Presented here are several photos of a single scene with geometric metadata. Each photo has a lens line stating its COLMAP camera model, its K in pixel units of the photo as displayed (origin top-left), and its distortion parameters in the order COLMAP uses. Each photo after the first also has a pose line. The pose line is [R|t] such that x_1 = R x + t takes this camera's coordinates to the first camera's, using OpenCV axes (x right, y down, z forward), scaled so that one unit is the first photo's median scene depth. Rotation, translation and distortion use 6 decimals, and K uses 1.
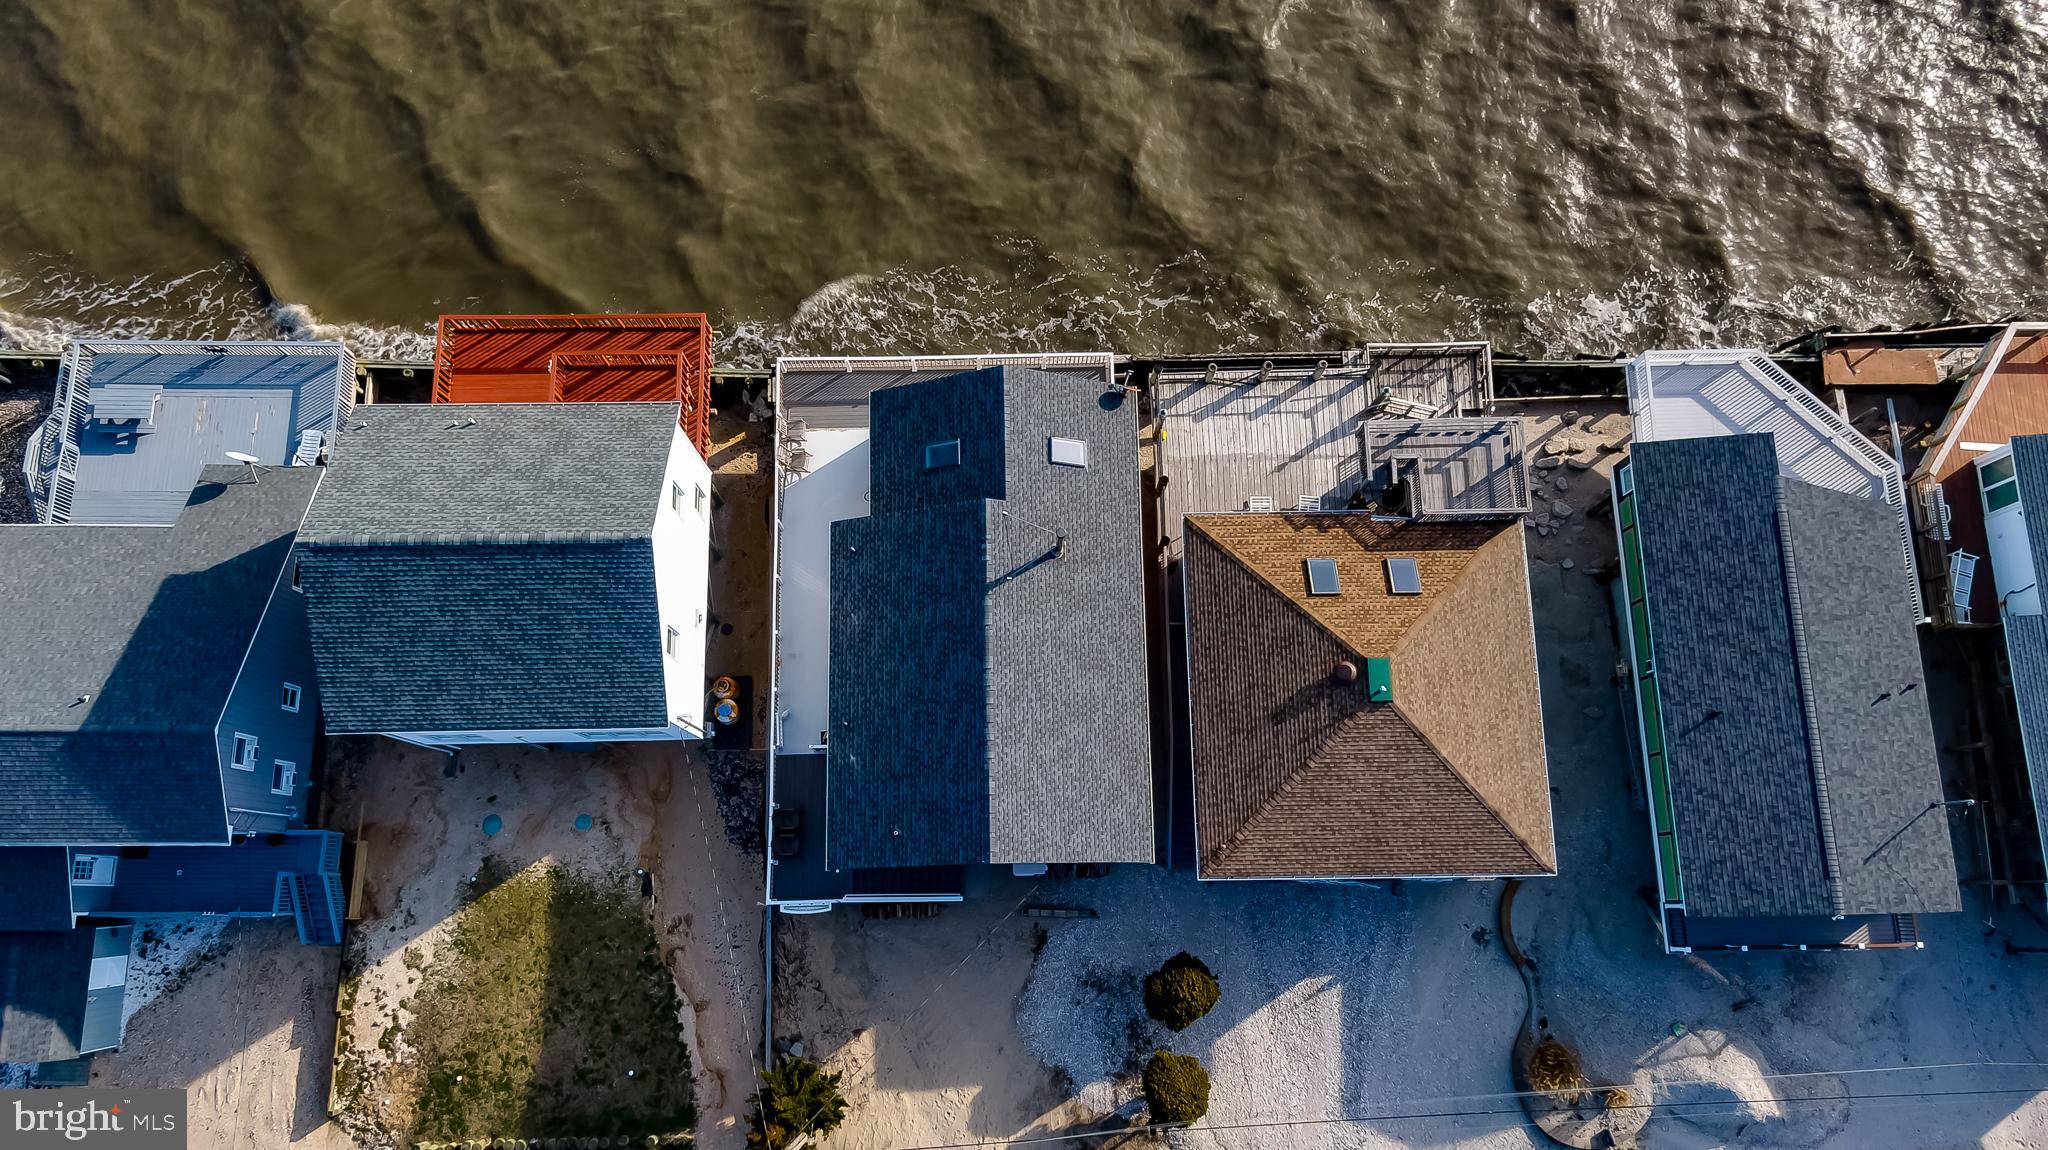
lens RADIAL K [[1462.2, 0, 1026.7], [0, 1462.2, 573.6], [0, 0, 1]] dist [0.030581, -0.020323]
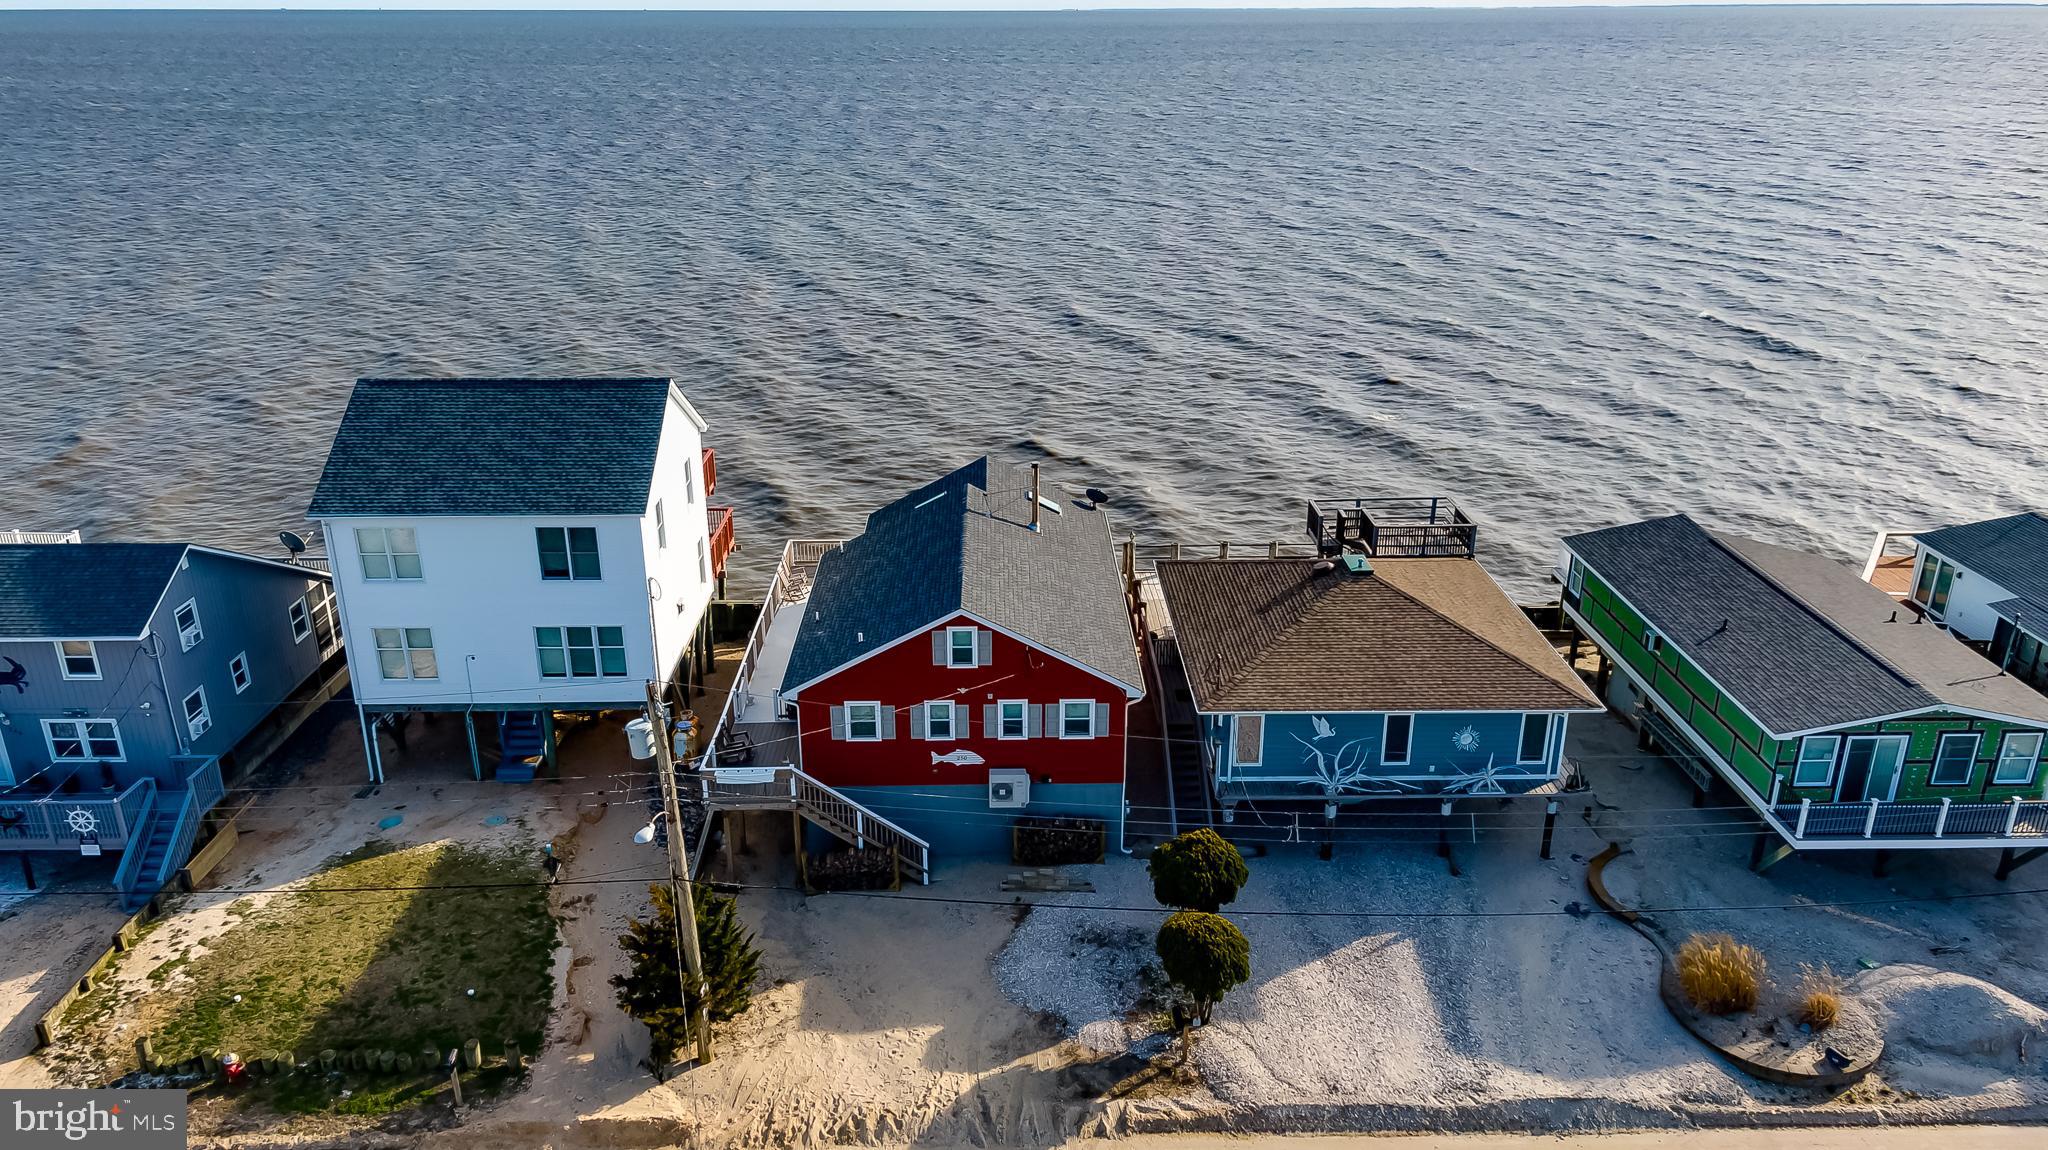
lens RADIAL K [[1462.2, 0, 1027.9], [0, 1462.2, 560.4], [0, 0, 1]] dist [0.030581, -0.020323]
pose [[0.999791, -0.020068, -0.003850, 0.019086], [0.007890, 0.552931, -0.833190, 0.829789], [0.018849, 0.832985, 0.552974, 0.407320]]
